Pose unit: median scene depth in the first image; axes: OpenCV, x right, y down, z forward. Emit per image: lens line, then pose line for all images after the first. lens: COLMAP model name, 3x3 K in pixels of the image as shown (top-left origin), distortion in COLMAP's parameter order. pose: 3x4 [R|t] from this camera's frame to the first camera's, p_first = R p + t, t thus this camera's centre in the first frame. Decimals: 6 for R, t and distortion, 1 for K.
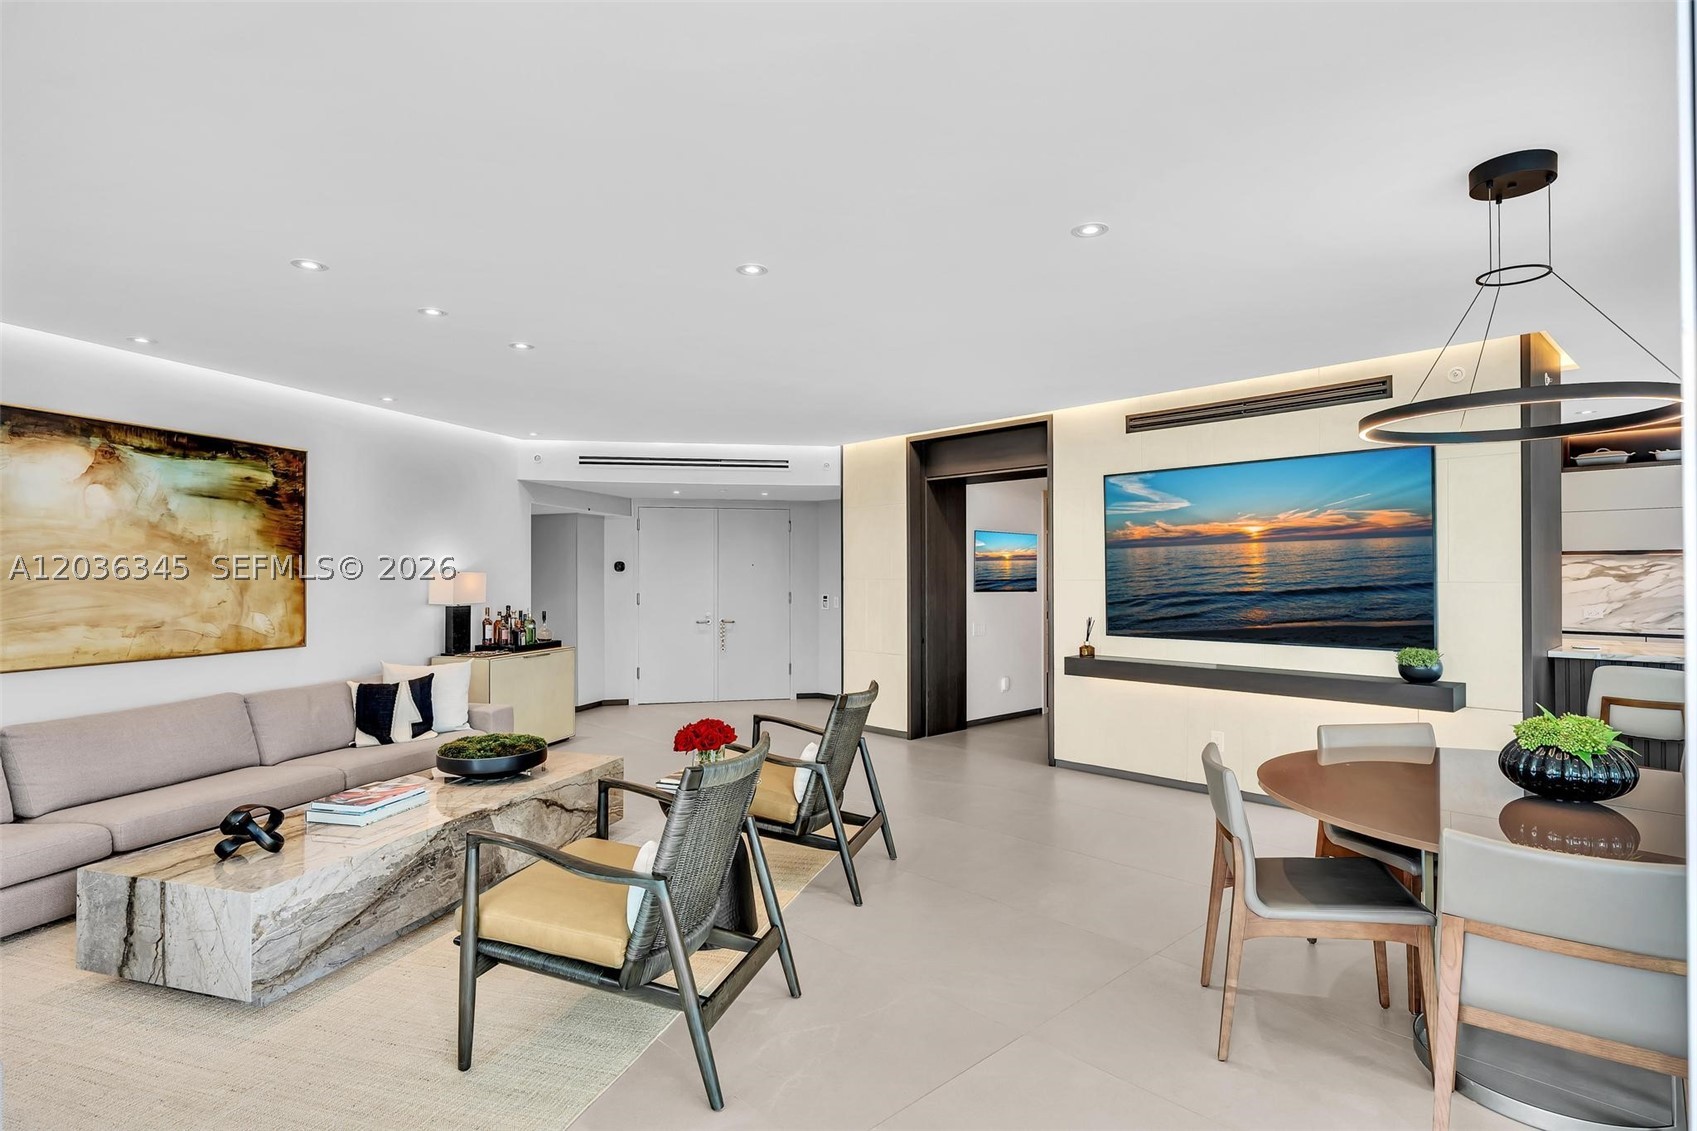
lens RADIAL K [[819.6, 0, 847.2], [0, 819.6, 573.2], [0, 0, 1]] dist [-0.001239, 0.000530]
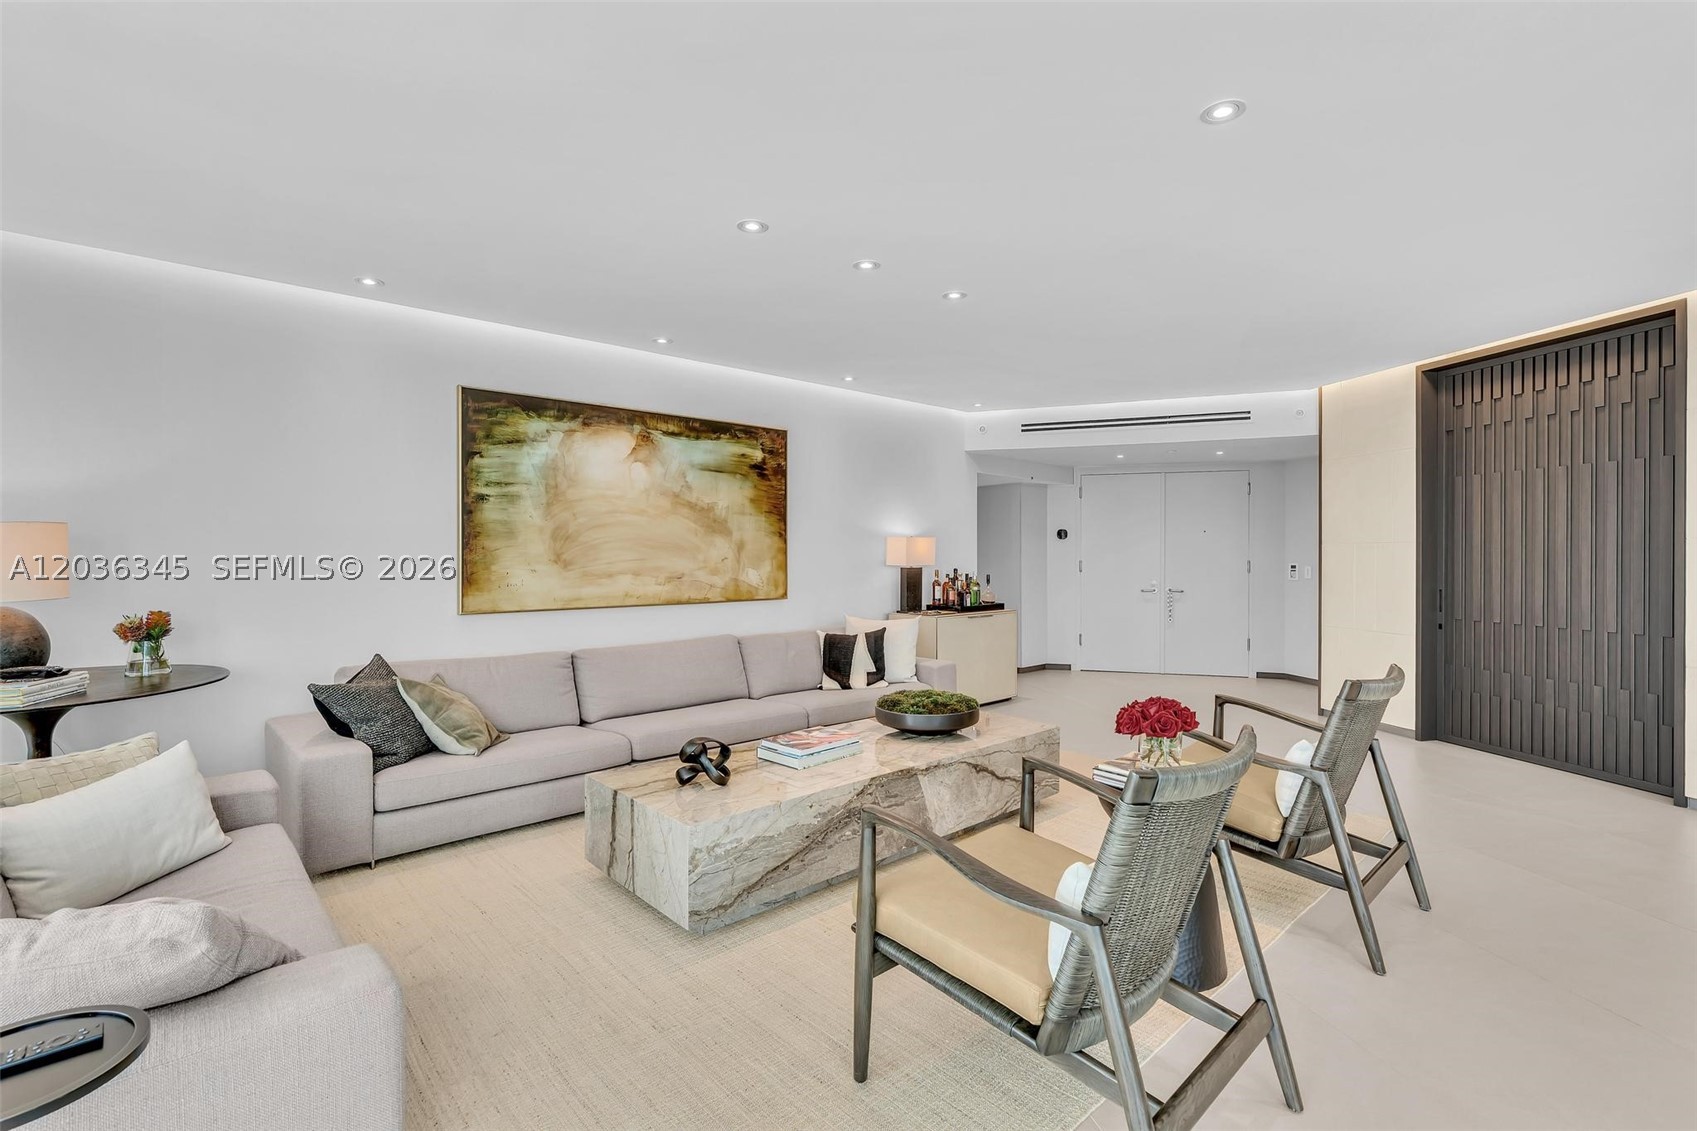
lens RADIAL K [[755.3, 0, 848.5], [0, 755.3, 565.5], [0, 0, 1]] dist [-0.004853, 0.000037]
pose [[0.851762, 0.005929, -0.523895, -0.035911], [0.006227, 0.999751, 0.021438, 0.026122], [0.523891, -0.021522, 0.851513, 0.179043]]
